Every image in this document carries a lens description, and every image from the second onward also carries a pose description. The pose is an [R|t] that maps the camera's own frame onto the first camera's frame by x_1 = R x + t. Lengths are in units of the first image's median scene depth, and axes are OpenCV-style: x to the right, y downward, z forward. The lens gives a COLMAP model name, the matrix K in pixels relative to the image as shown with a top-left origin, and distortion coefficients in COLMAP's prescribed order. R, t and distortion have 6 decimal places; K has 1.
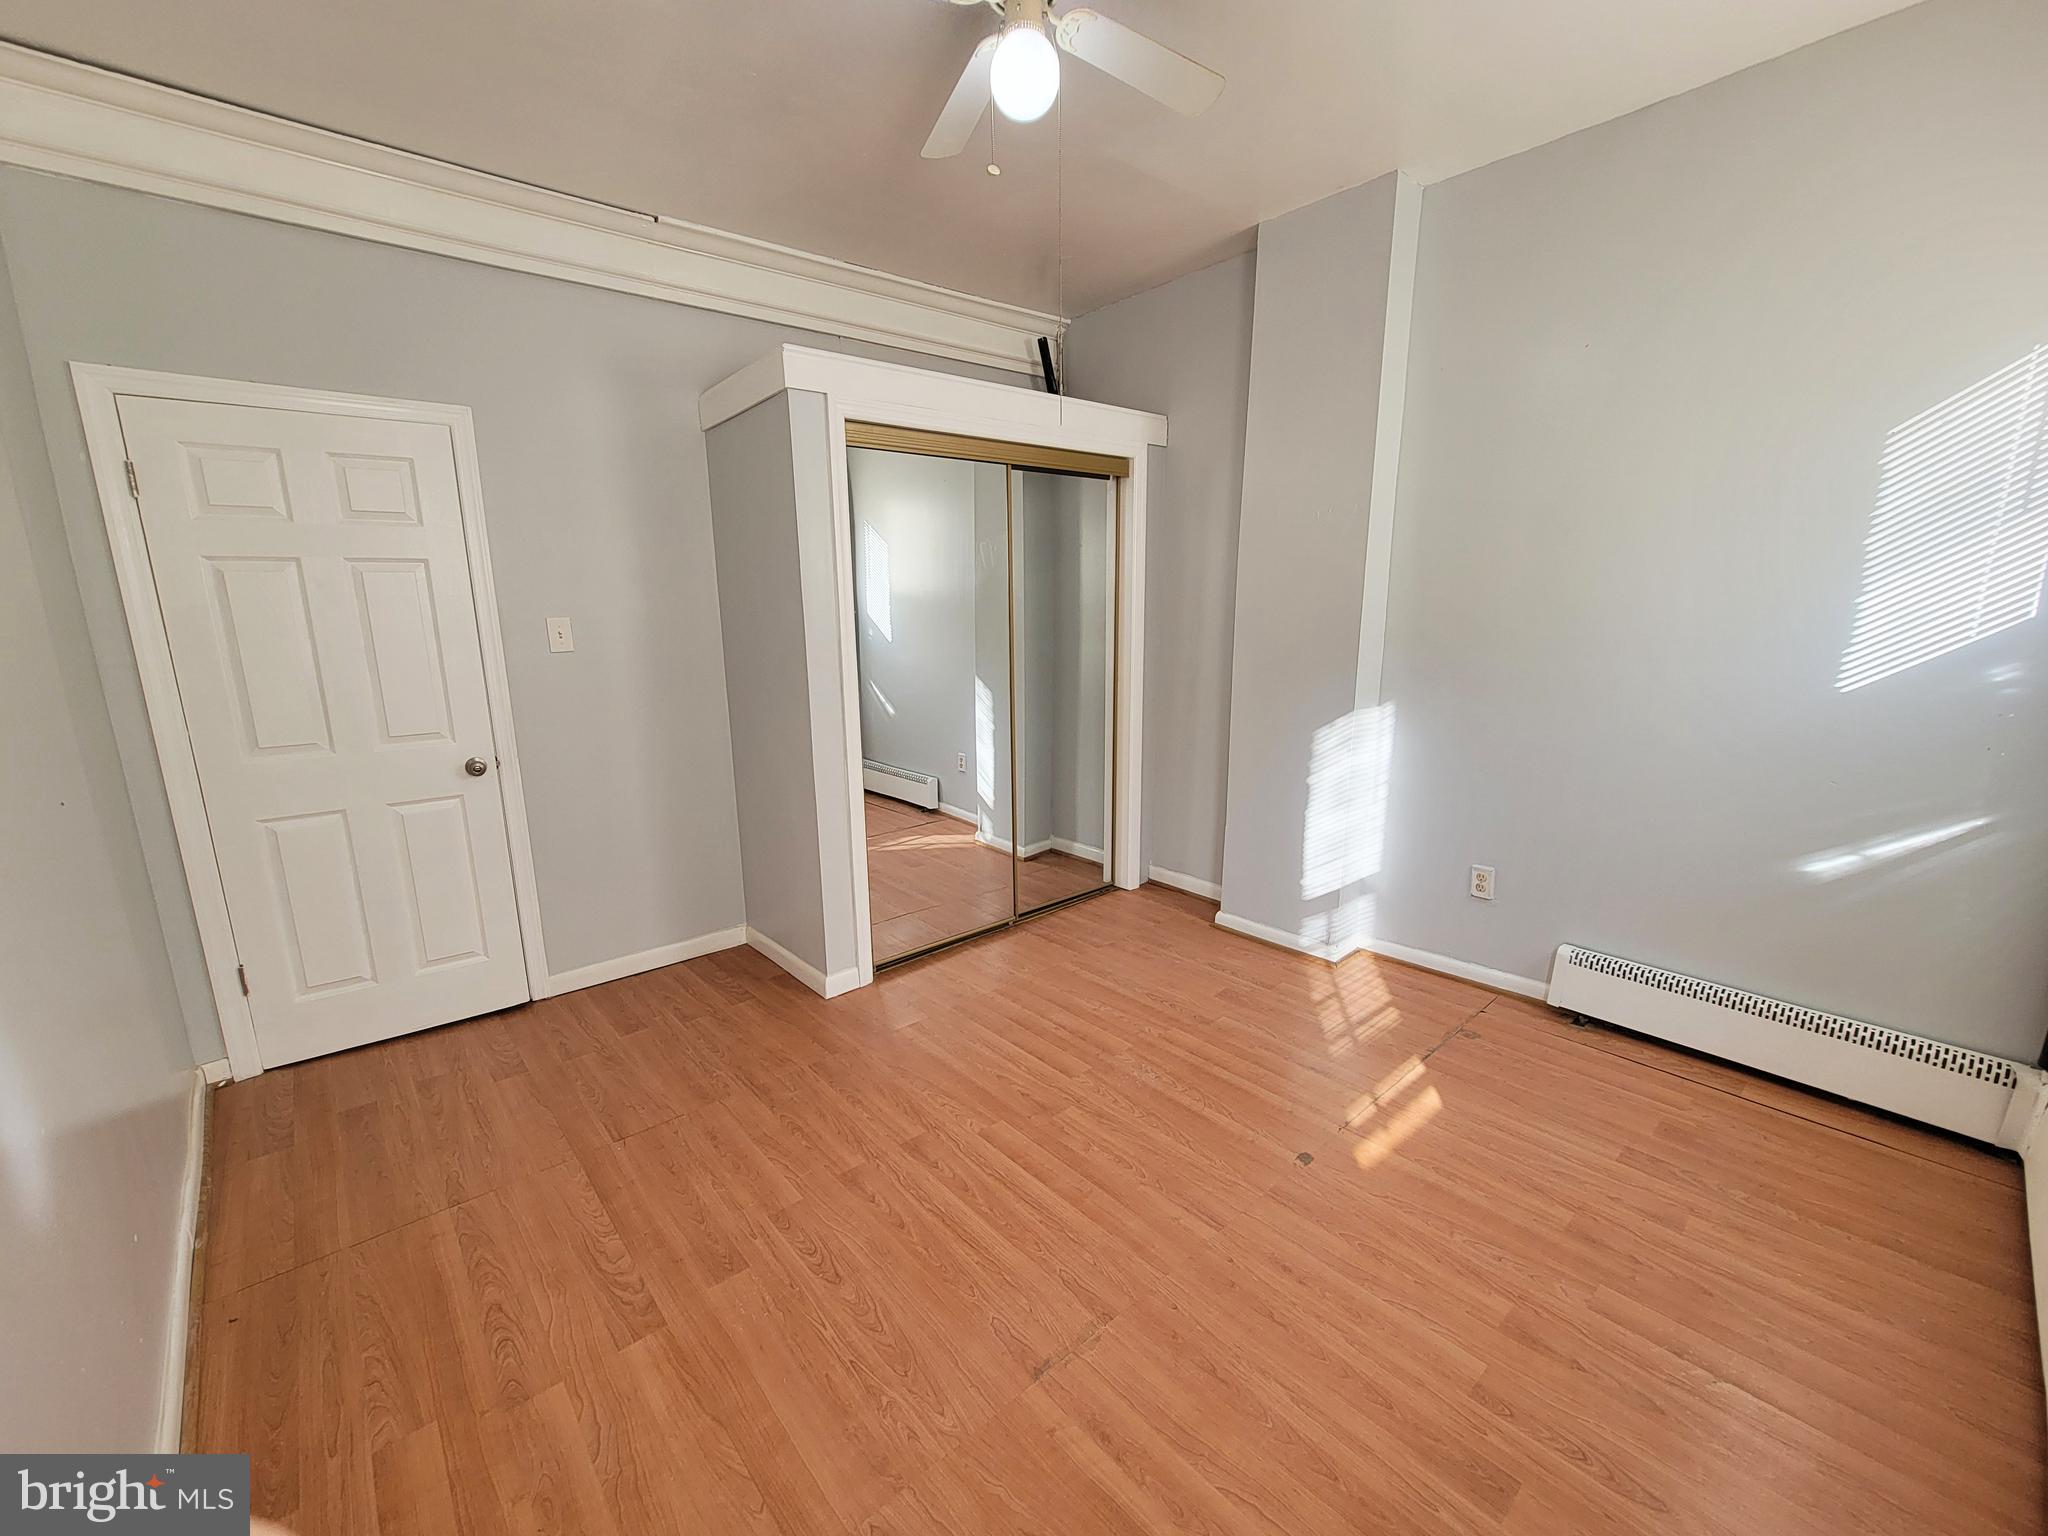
lens RADIAL K [[835.2, 0, 1006.4], [0, 835.2, 771.8], [0, 0, 1]] dist [-0.002184, 0.000843]
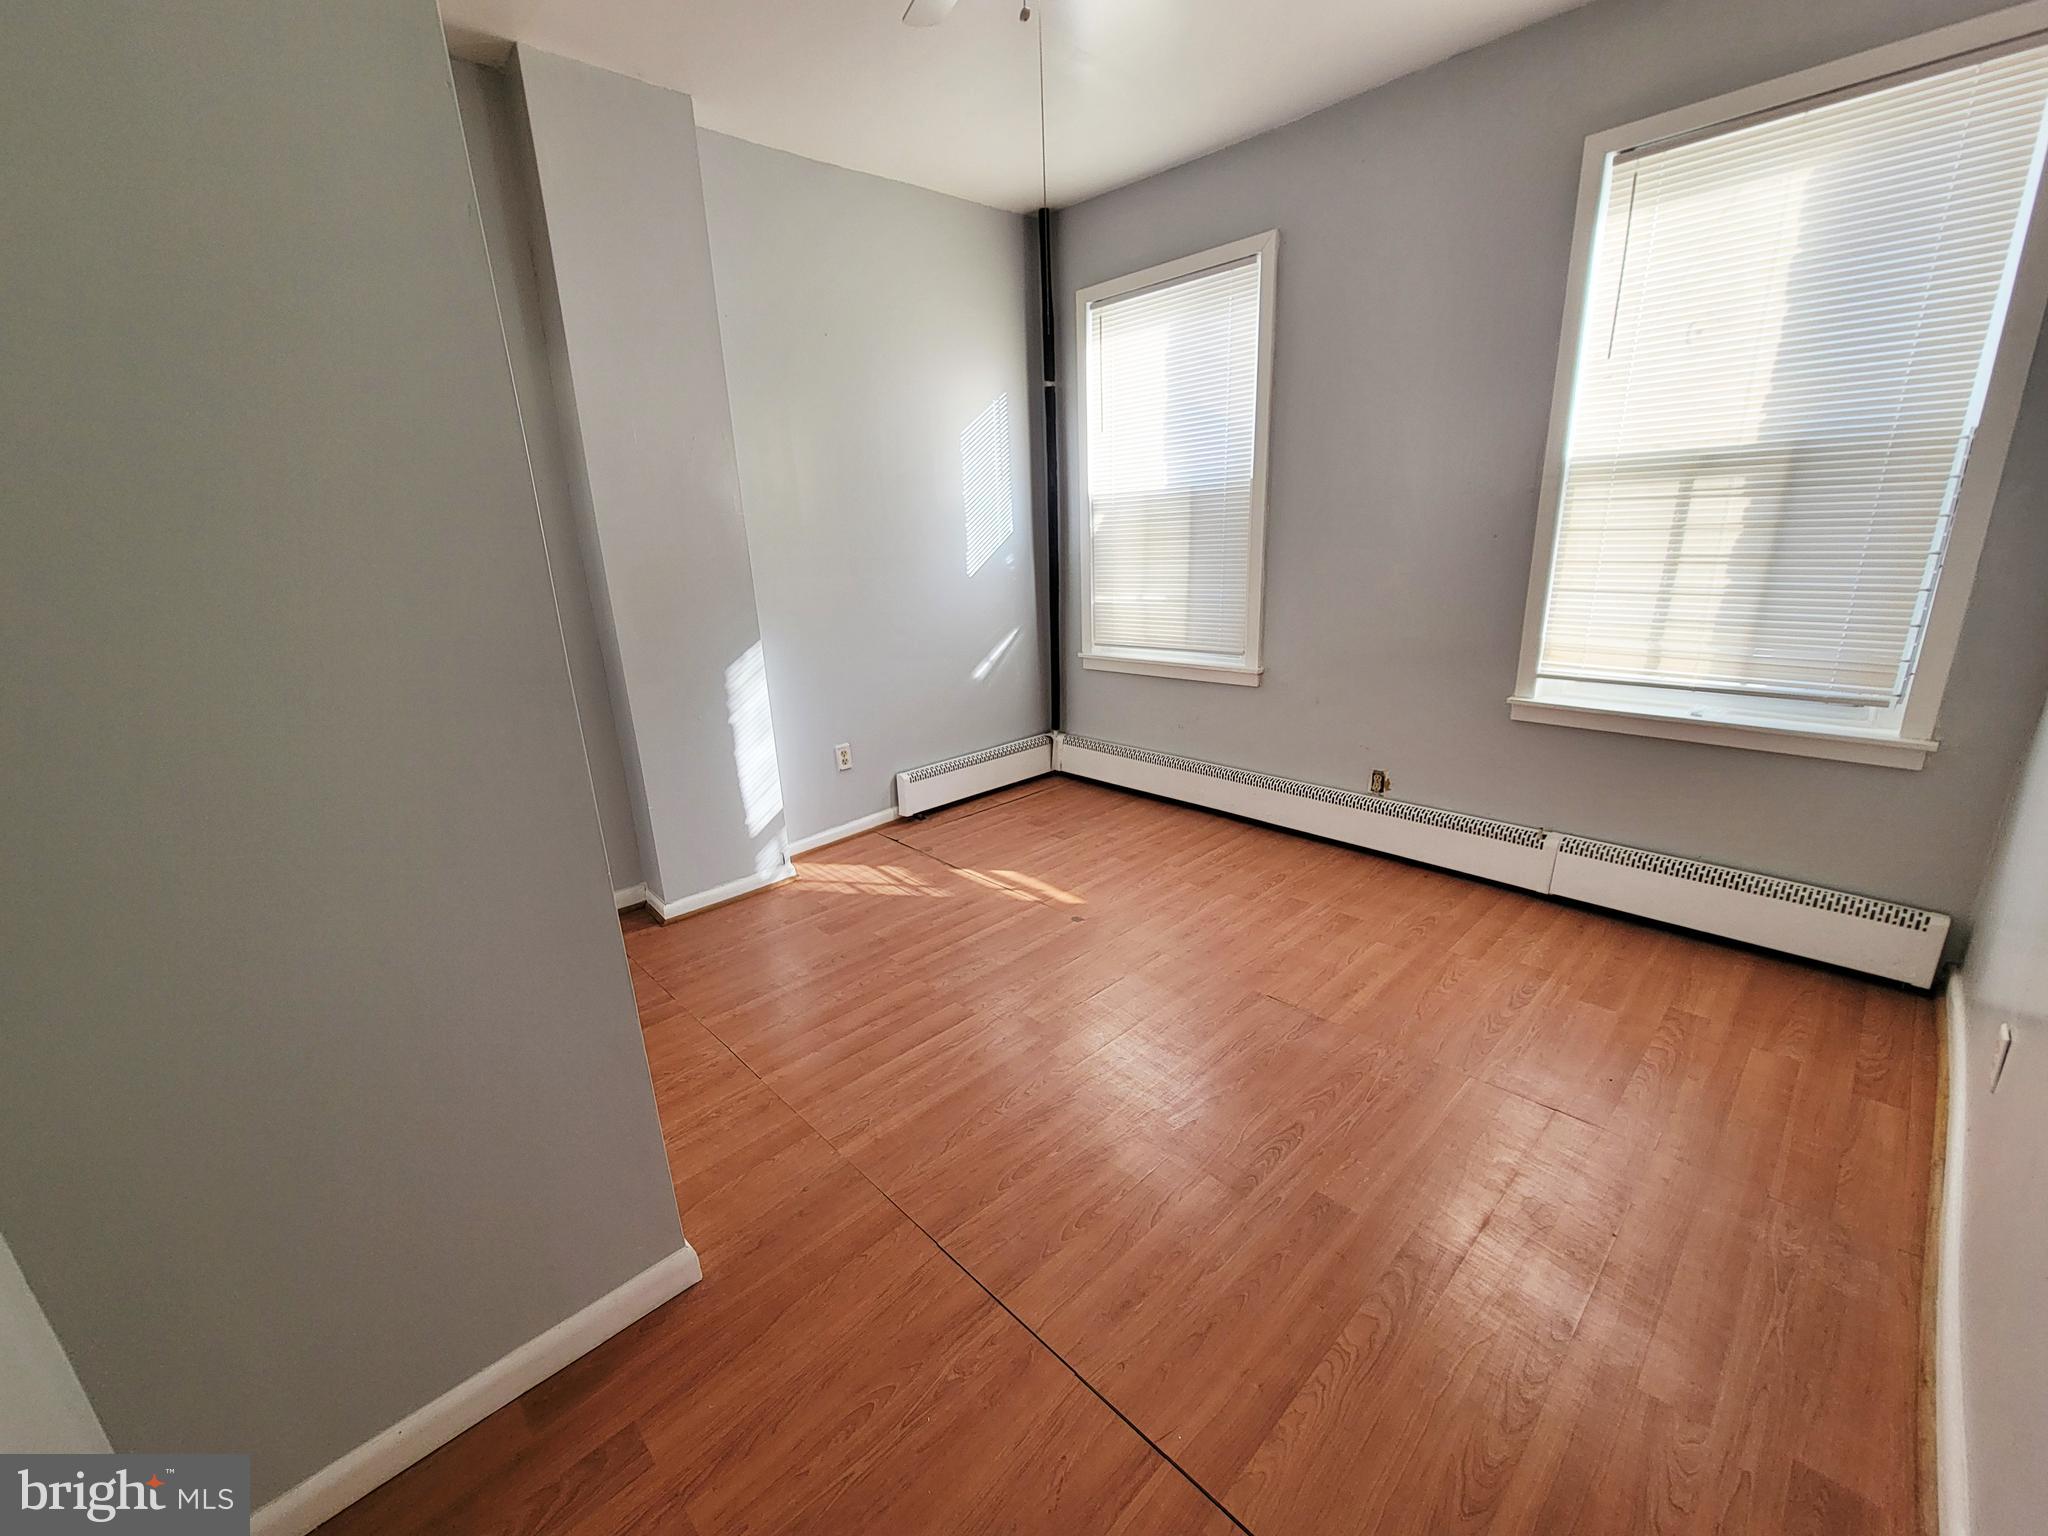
lens RADIAL K [[835.2, 0, 1006.4], [0, 835.2, 771.8], [0, 0, 1]] dist [-0.002184, 0.000843]
pose [[-0.043373, -0.270135, 0.961845, -0.864405], [0.244899, 0.930503, 0.272376, -0.171042], [-0.968578, 0.247368, 0.025797, 0.948172]]
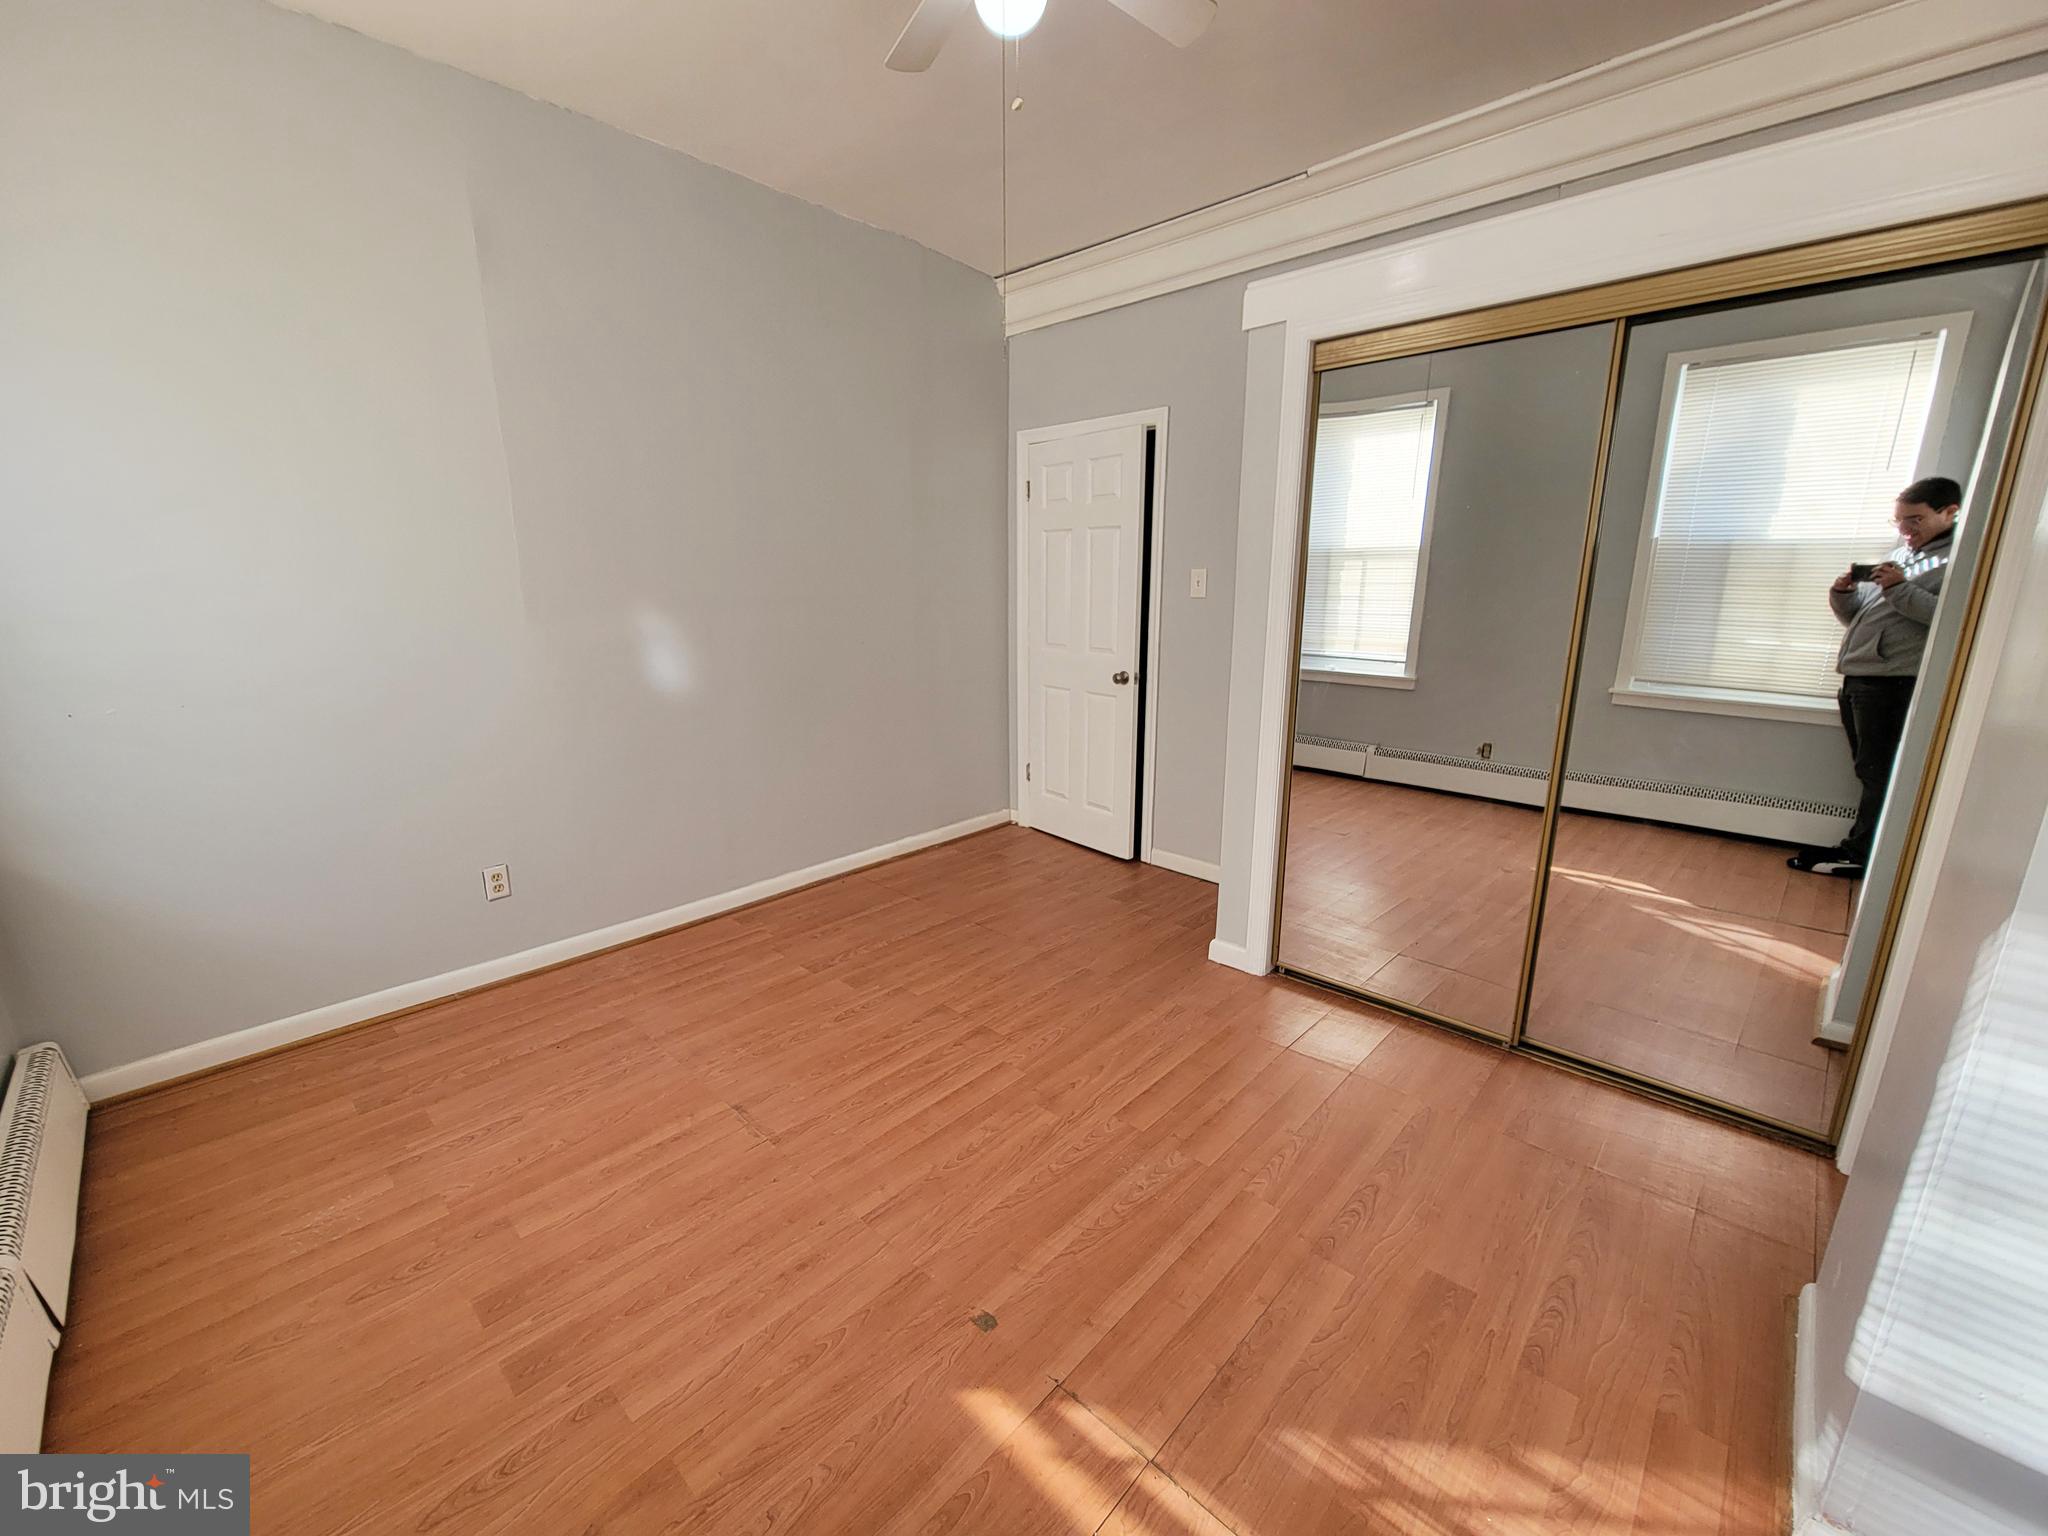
lens RADIAL K [[835.2, 0, 1006.4], [0, 835.2, 771.8], [0, 0, 1]] dist [-0.002184, 0.000843]
pose [[0.097088, 0.243874, -0.964935, 0.883252], [-0.194147, 0.955531, 0.221963, -0.152059], [0.976156, 0.165789, 0.140118, 0.779257]]
